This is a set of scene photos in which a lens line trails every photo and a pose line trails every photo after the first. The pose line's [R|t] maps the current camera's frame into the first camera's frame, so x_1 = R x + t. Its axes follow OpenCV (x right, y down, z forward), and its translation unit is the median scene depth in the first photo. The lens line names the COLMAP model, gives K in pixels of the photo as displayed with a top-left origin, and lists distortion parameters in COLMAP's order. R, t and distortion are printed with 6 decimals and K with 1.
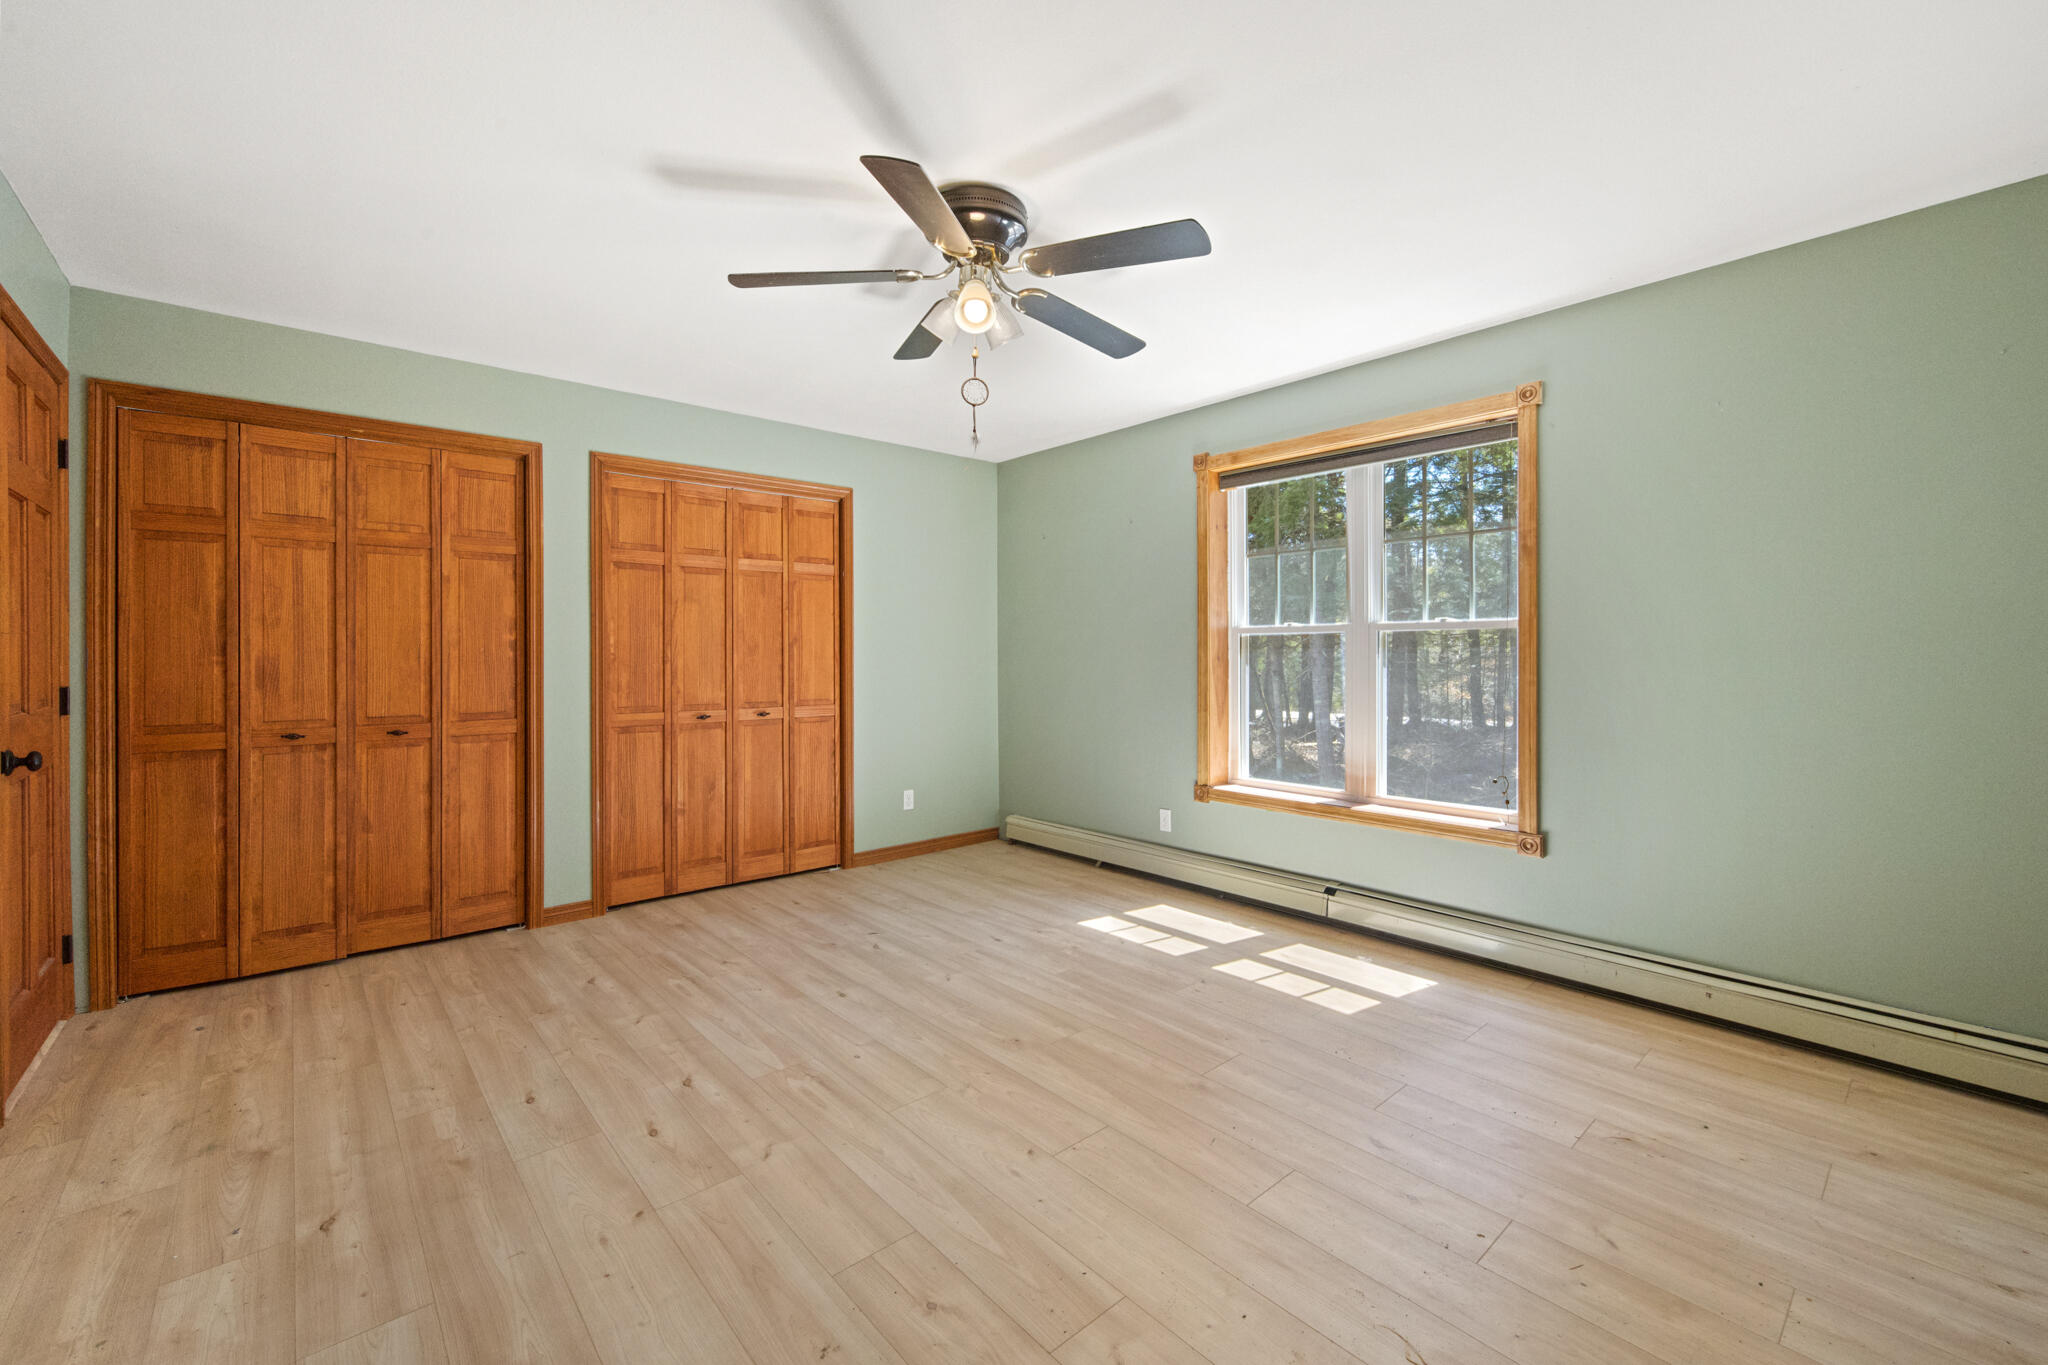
lens RADIAL K [[832.3, 0, 1022.4], [0, 832.3, 659.9], [0, 0, 1]] dist [0.000114, -0.000042]
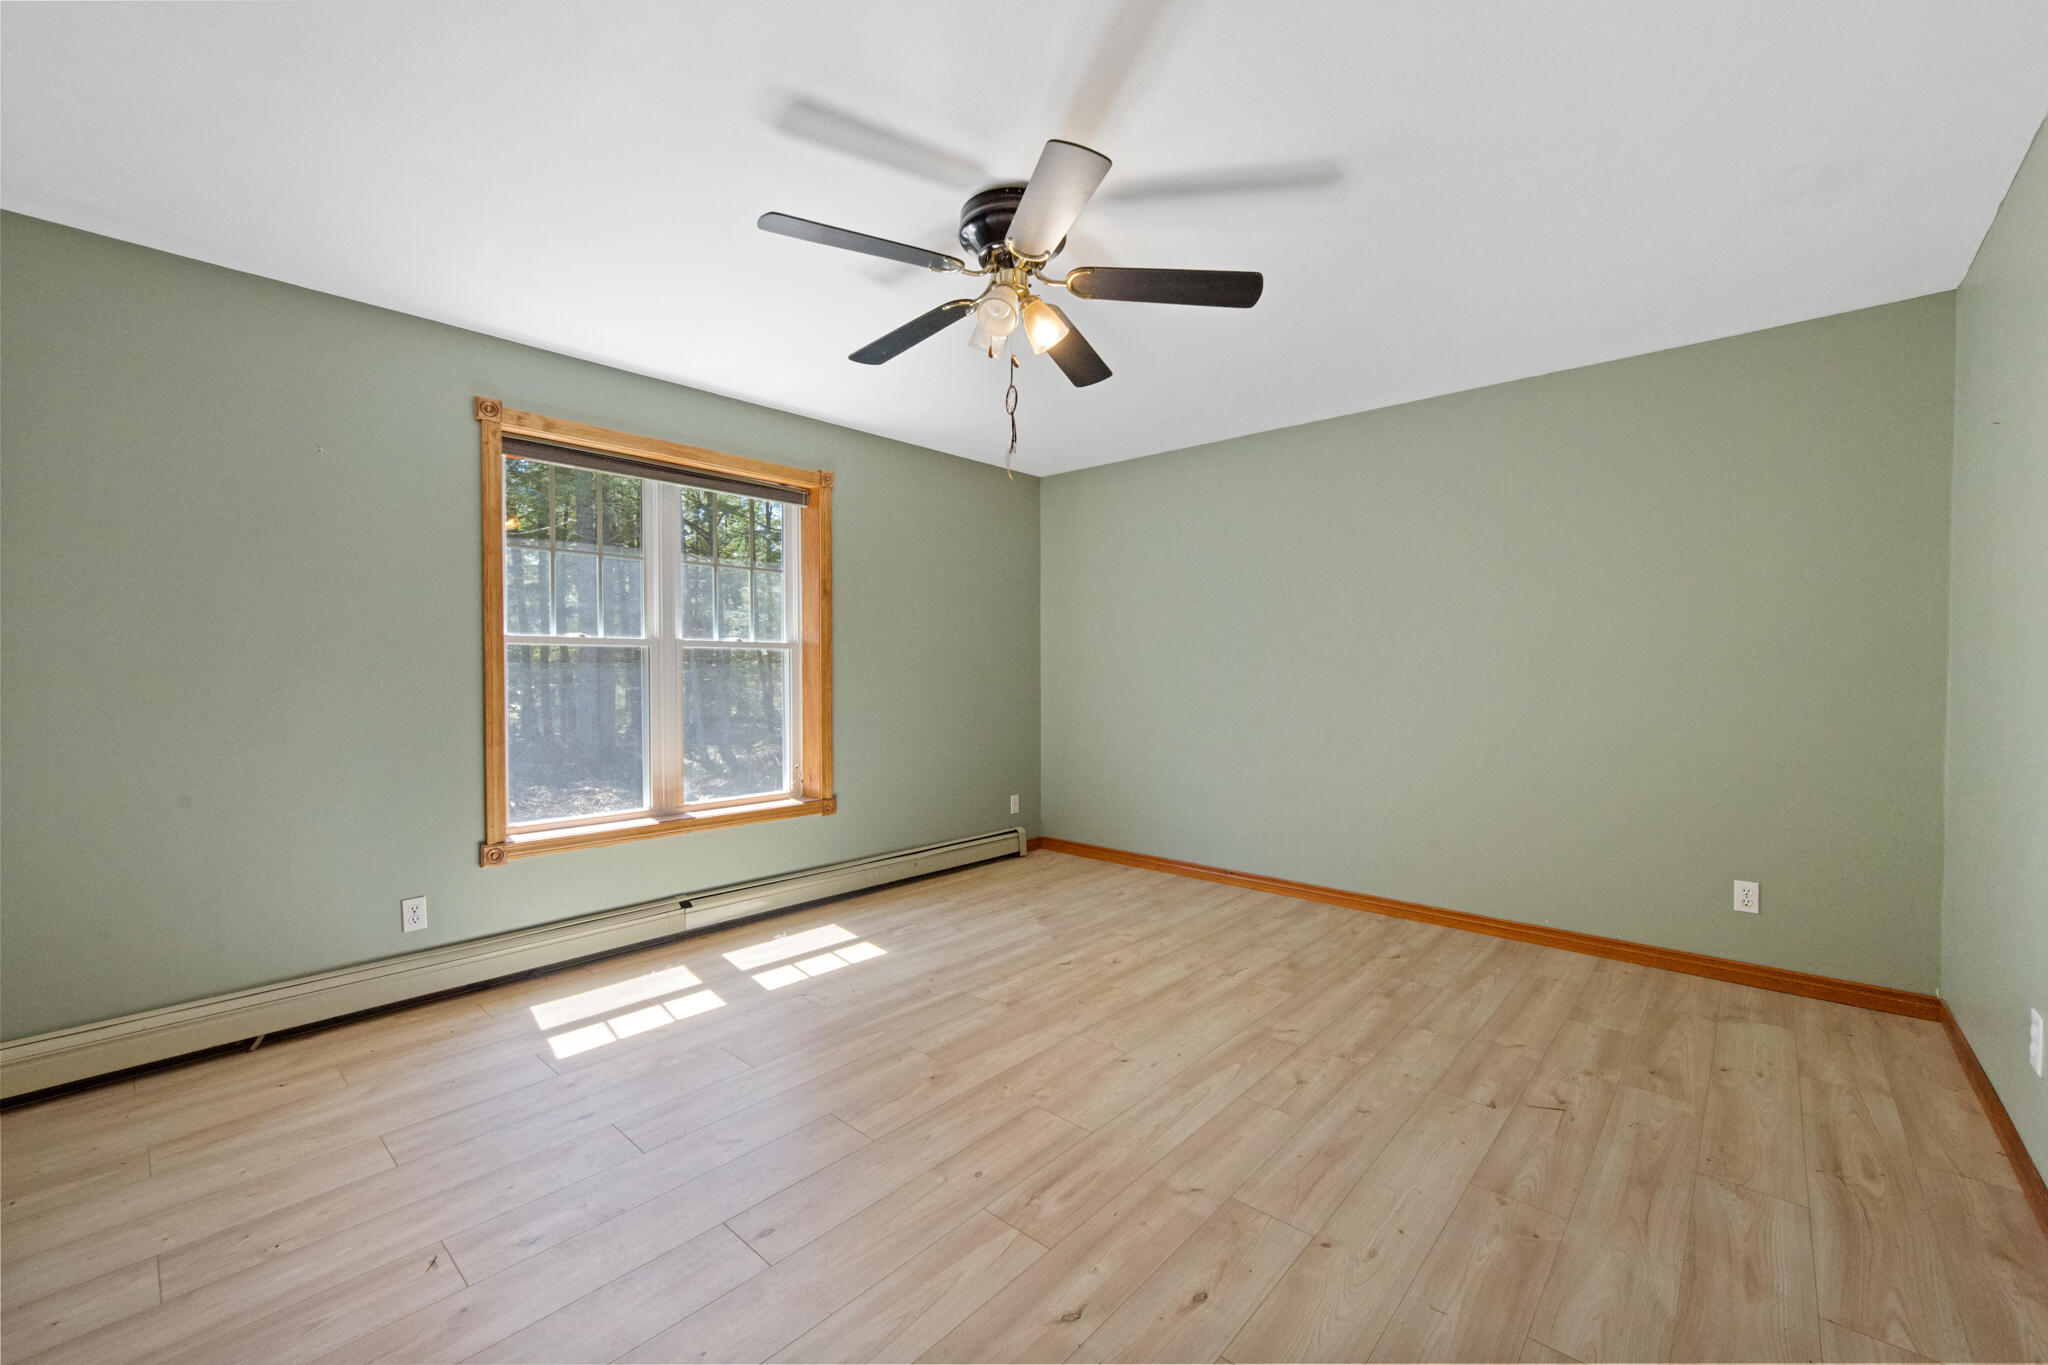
lens RADIAL K [[823.5, 0, 1024.0], [0, 823.5, 682.5], [0, 0, 1]] dist [0.001014, -0.000017]
pose [[-0.114548, -0.015381, 0.993299, -0.889410], [0.006948, 0.999843, 0.016284, -0.004888], [-0.993393, 0.008766, -0.114423, 0.948249]]
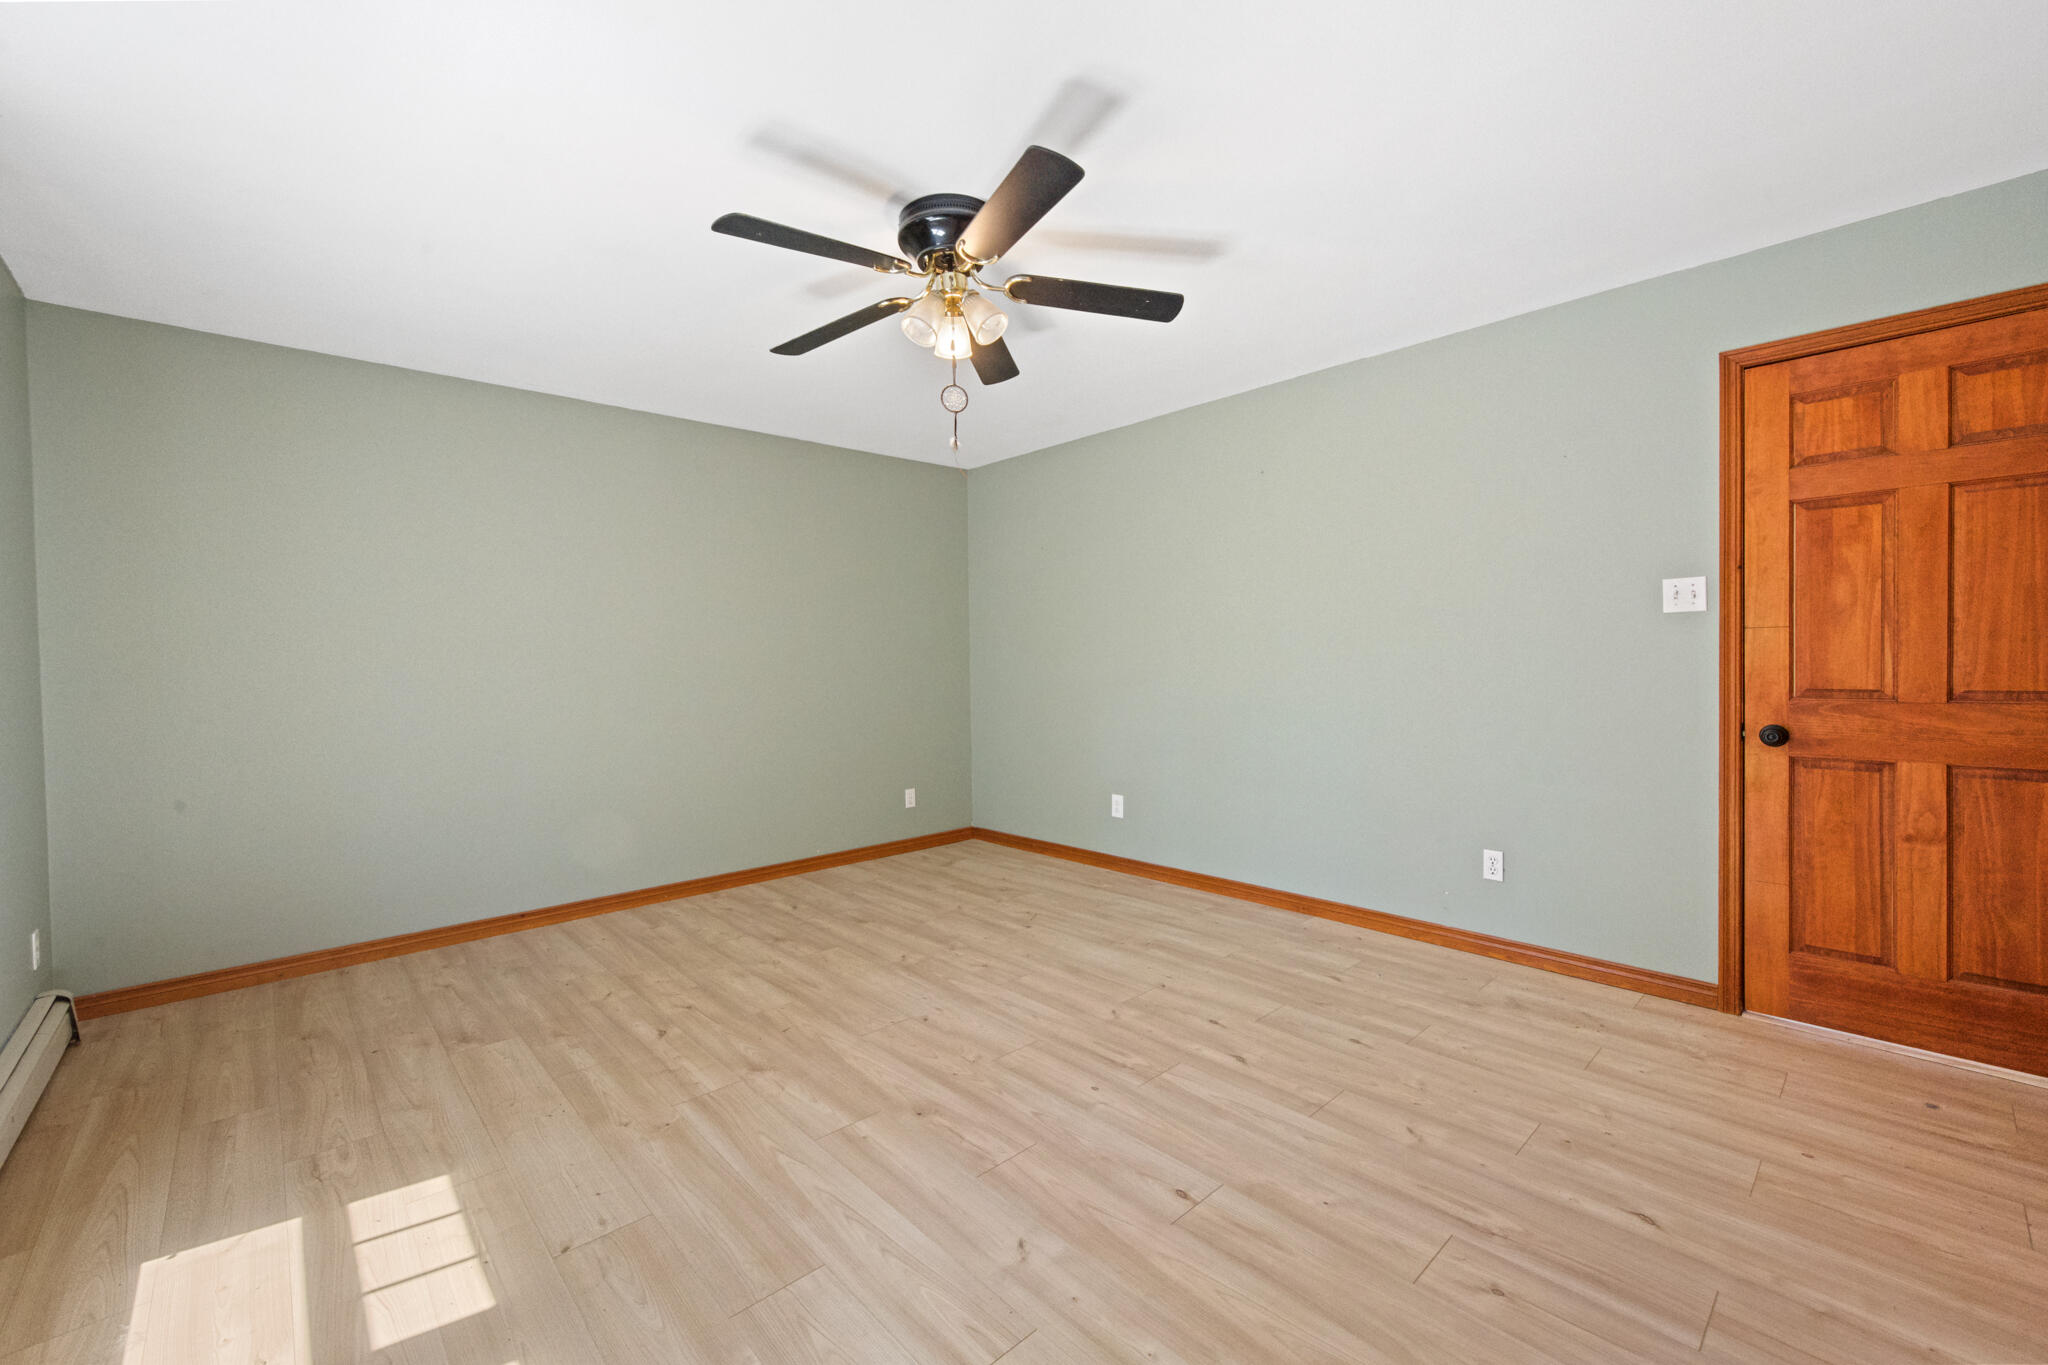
lens RADIAL K [[832.3, 0, 1022.4], [0, 832.3, 659.9], [0, 0, 1]] dist [0.000114, -0.000042]
pose [[-0.999567, 0.018465, -0.022893, -0.095440], [0.018347, 0.999817, 0.005383, -0.008132], [0.022989, 0.004961, -0.999723, 1.752083]]
